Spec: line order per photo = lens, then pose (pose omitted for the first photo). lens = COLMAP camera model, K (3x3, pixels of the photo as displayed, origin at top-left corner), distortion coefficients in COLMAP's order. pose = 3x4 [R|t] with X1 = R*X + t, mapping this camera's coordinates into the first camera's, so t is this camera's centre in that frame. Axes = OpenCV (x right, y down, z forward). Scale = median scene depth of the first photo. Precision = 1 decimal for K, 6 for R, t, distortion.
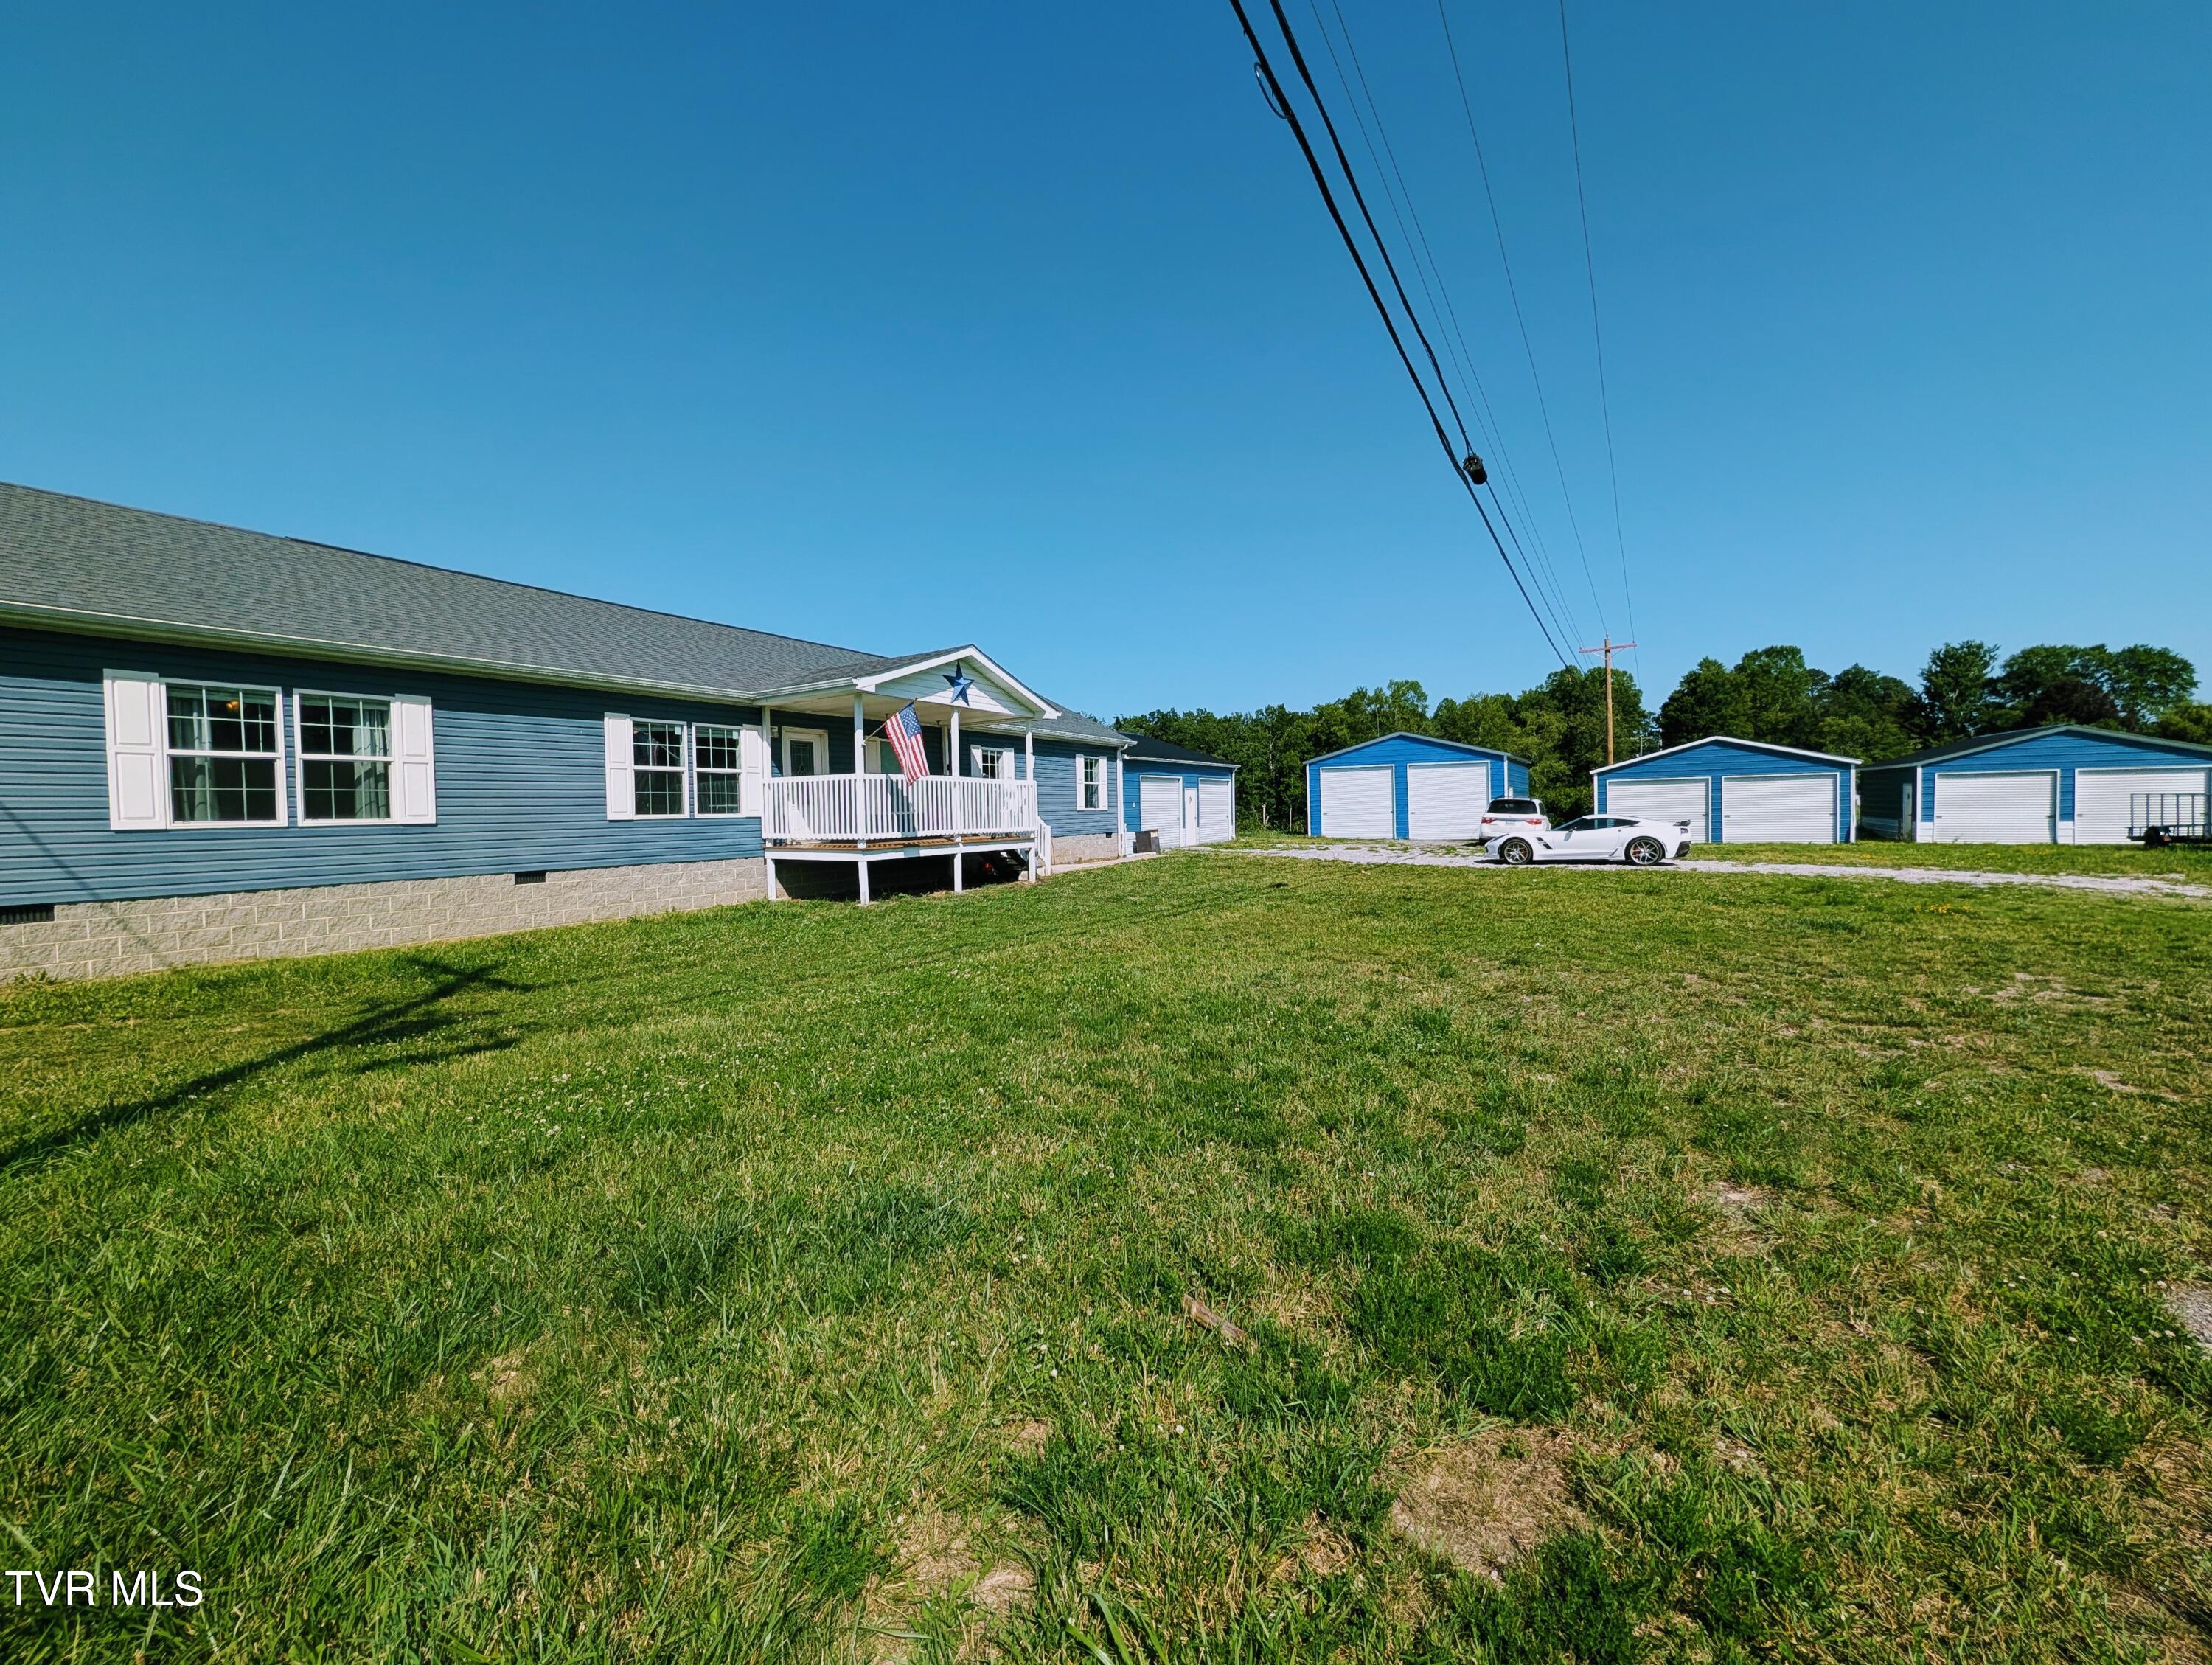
lens RADIAL K [[832.7, 0, 1120.7], [0, 832.7, 829.7], [0, 0, 1]] dist [-0.001584, 0.001347]
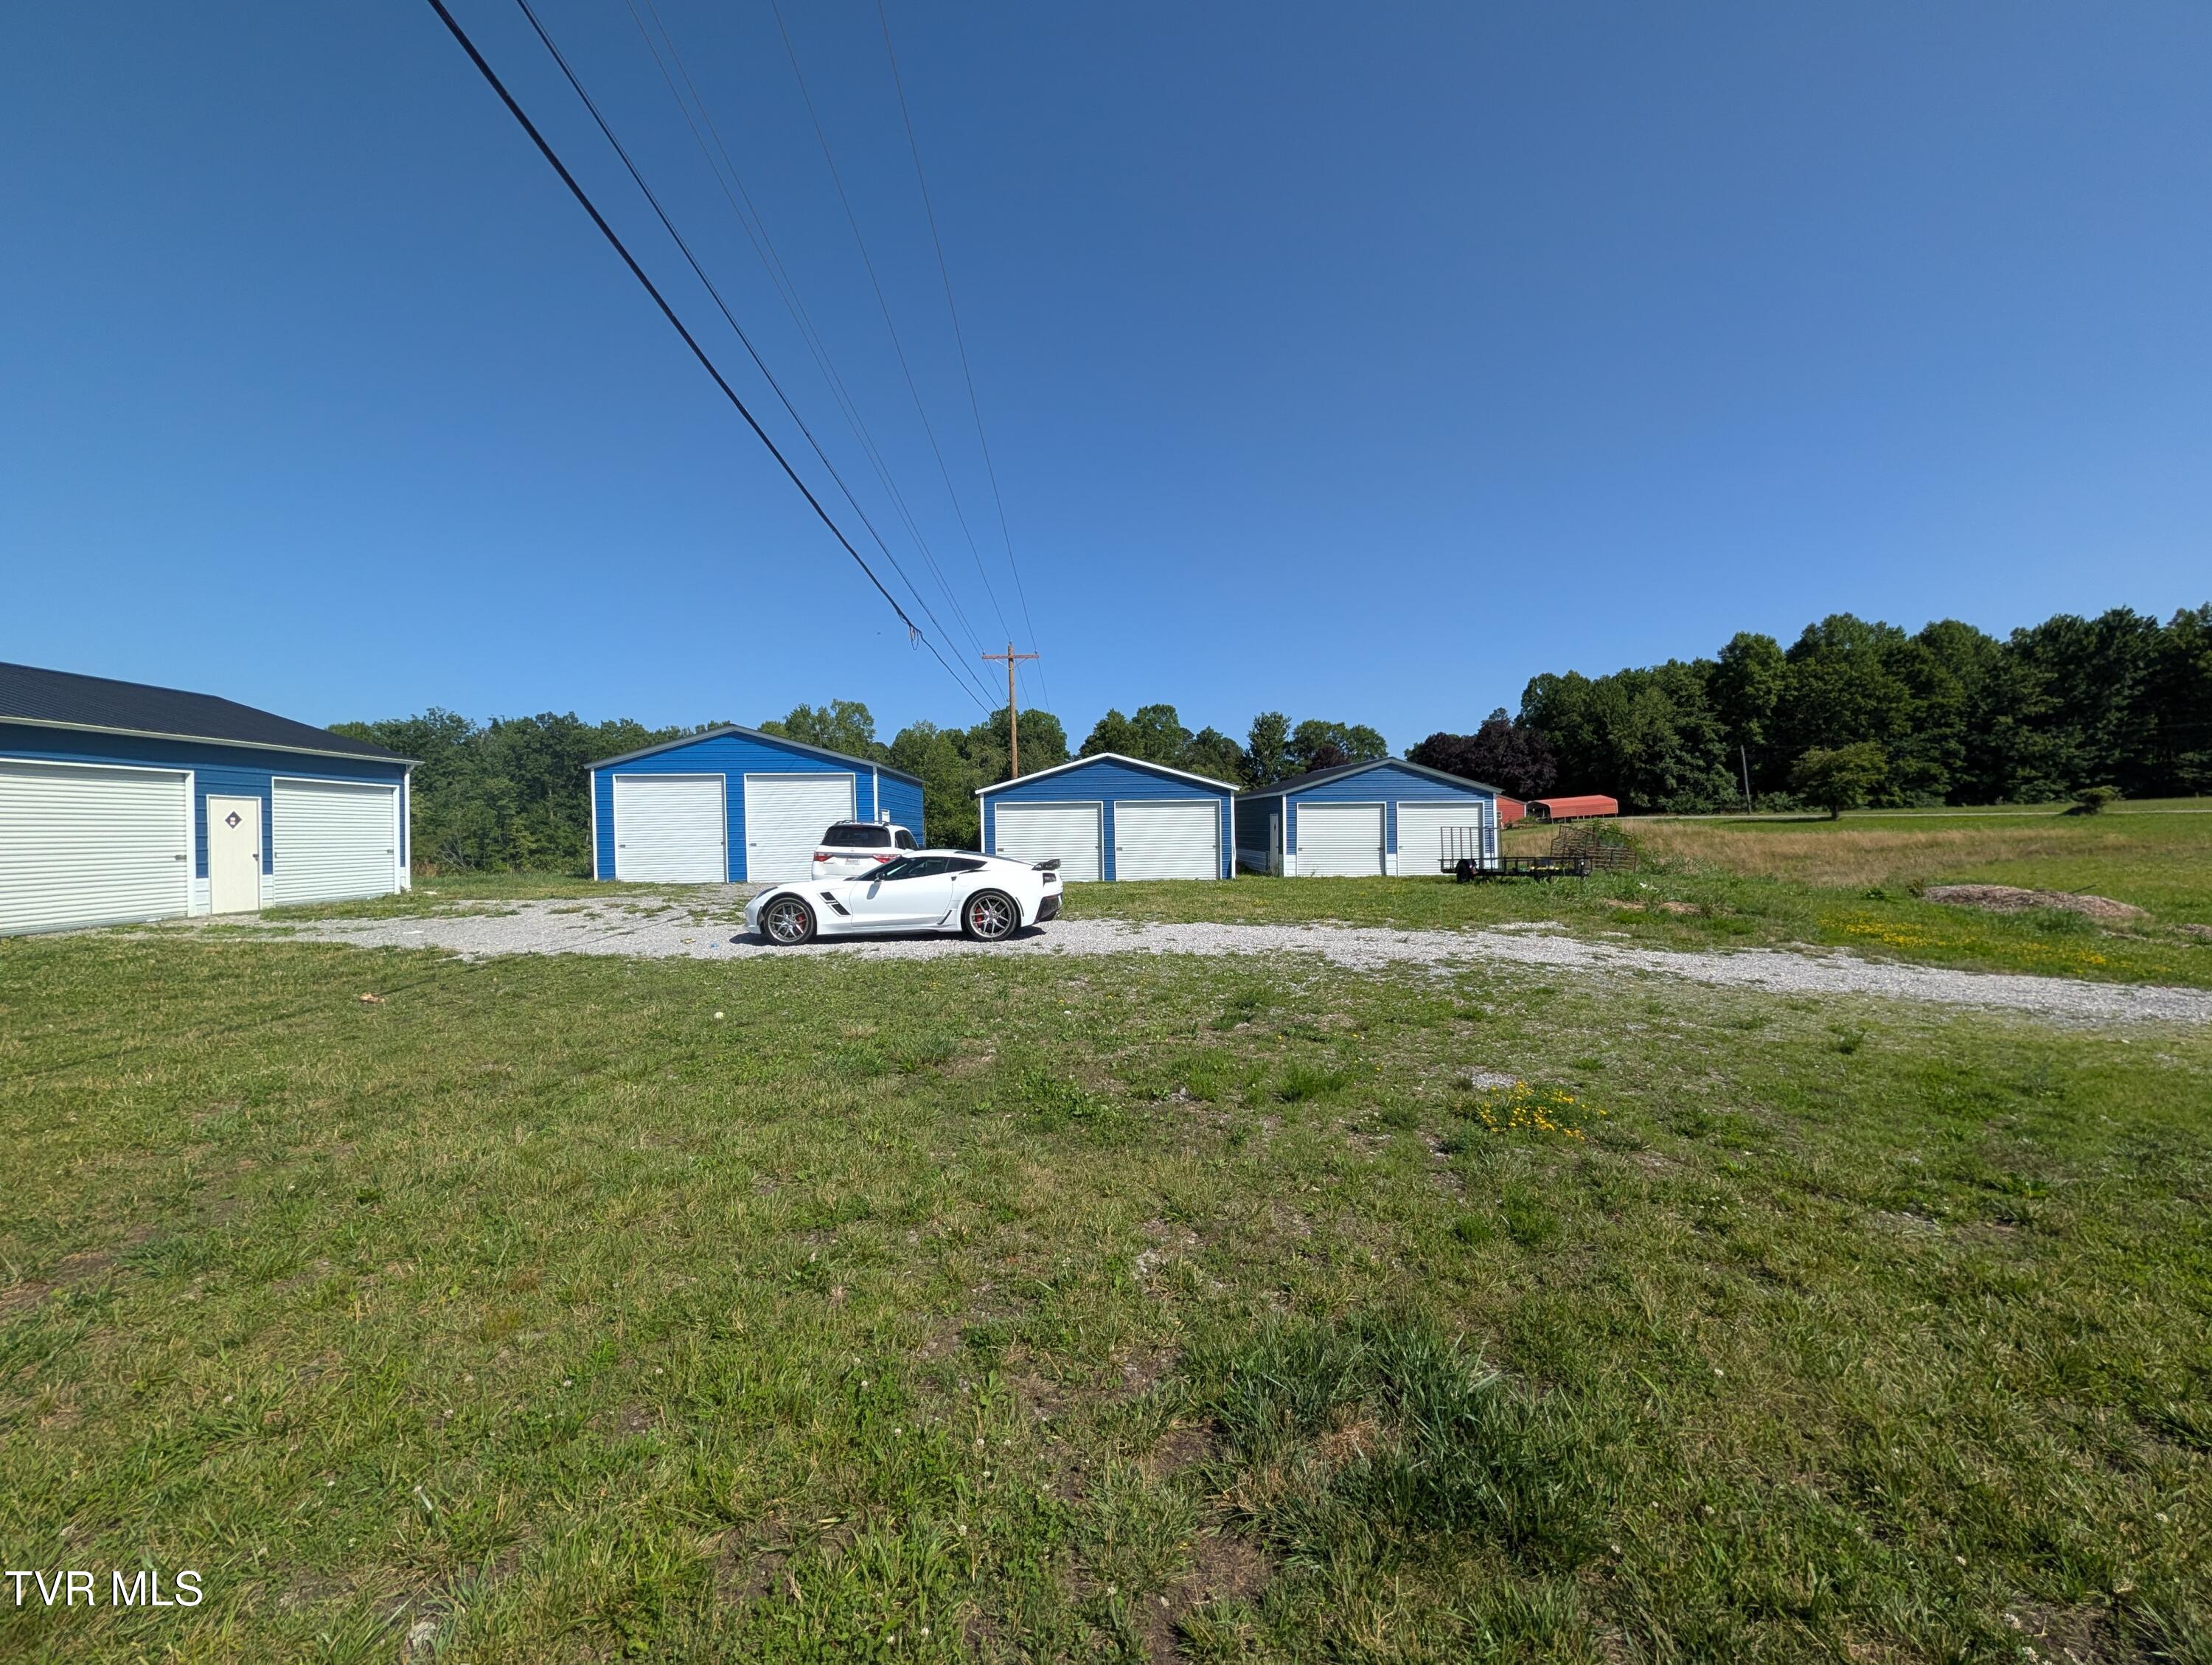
lens RADIAL K [[832.7, 0, 1113.5], [0, 832.7, 838.2], [0, 0, 1]] dist [-0.001584, 0.001347]
pose [[0.819520, 0.003763, 0.573039, 0.347720], [0.010386, 0.999717, -0.021419, -0.013104], [-0.572957, 0.023505, 0.819248, 0.452340]]
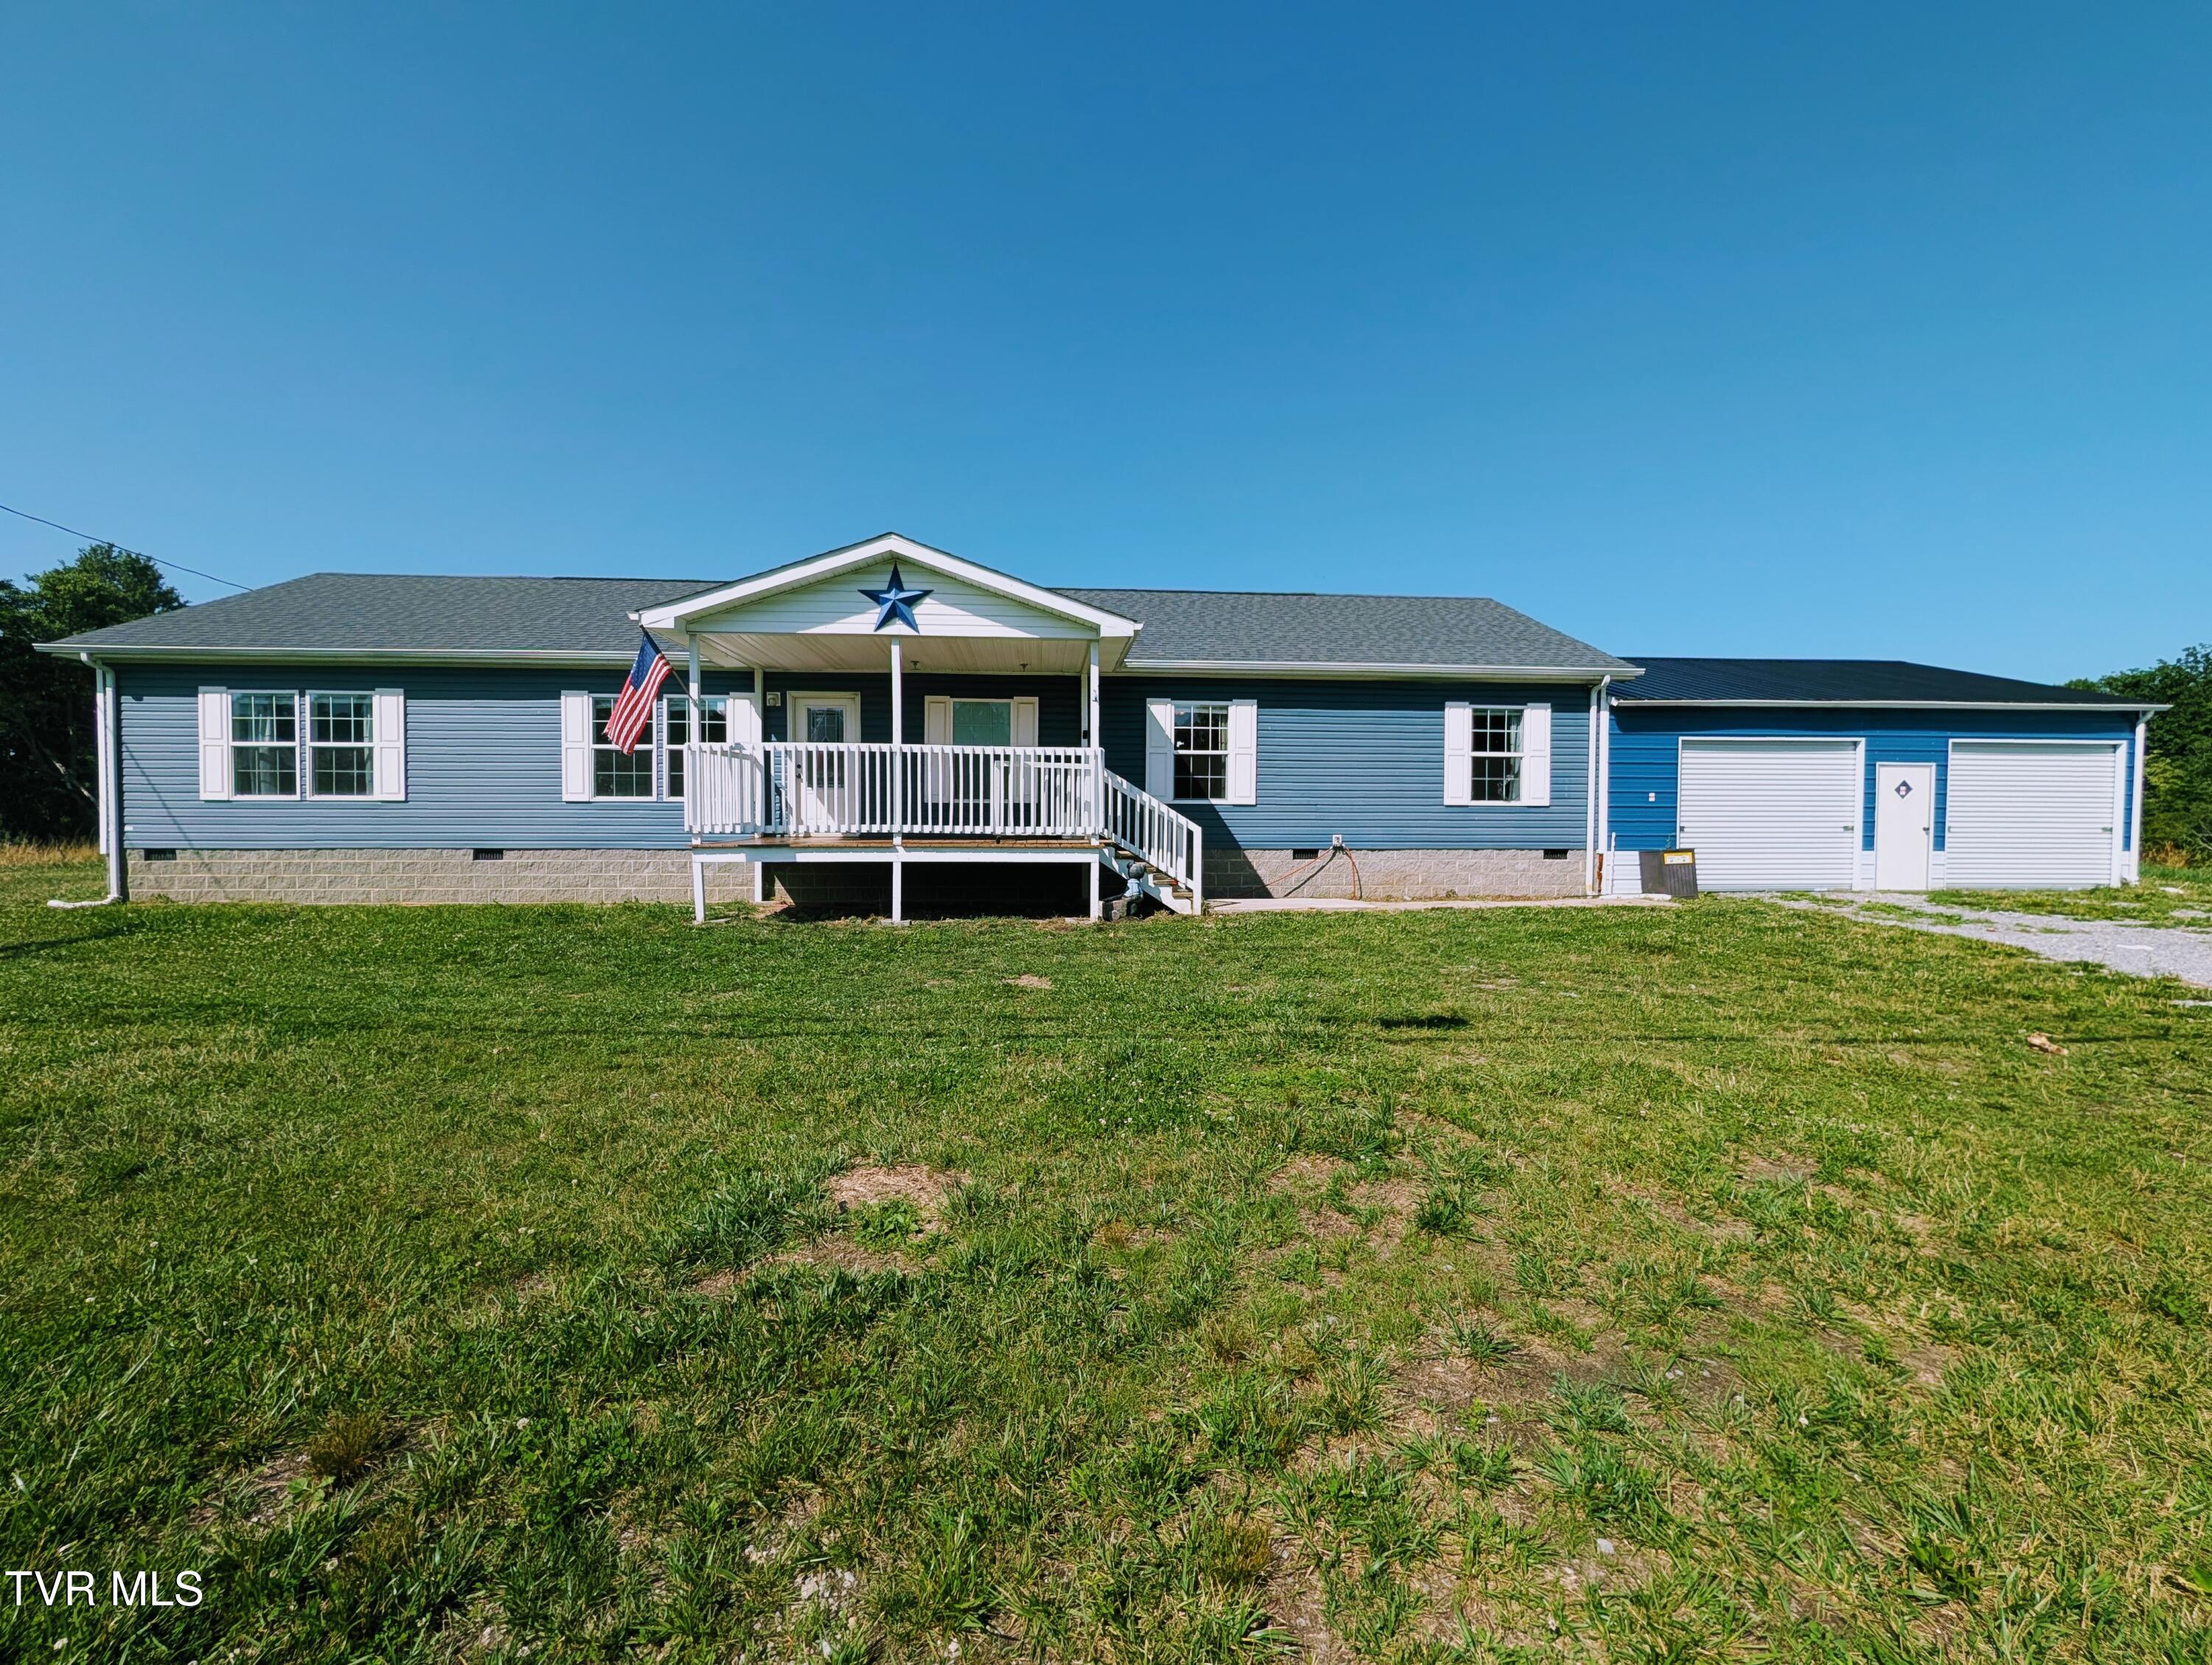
lens RADIAL K [[832.7, 0, 1109.7], [0, 832.7, 832.3], [0, 0, 1]] dist [-0.001584, 0.001347]
pose [[0.551824, 0.038708, -0.833062, 0.338283], [-0.034531, 0.999126, 0.023551, -0.012039], [0.833245, 0.015771, 0.552679, 0.600442]]
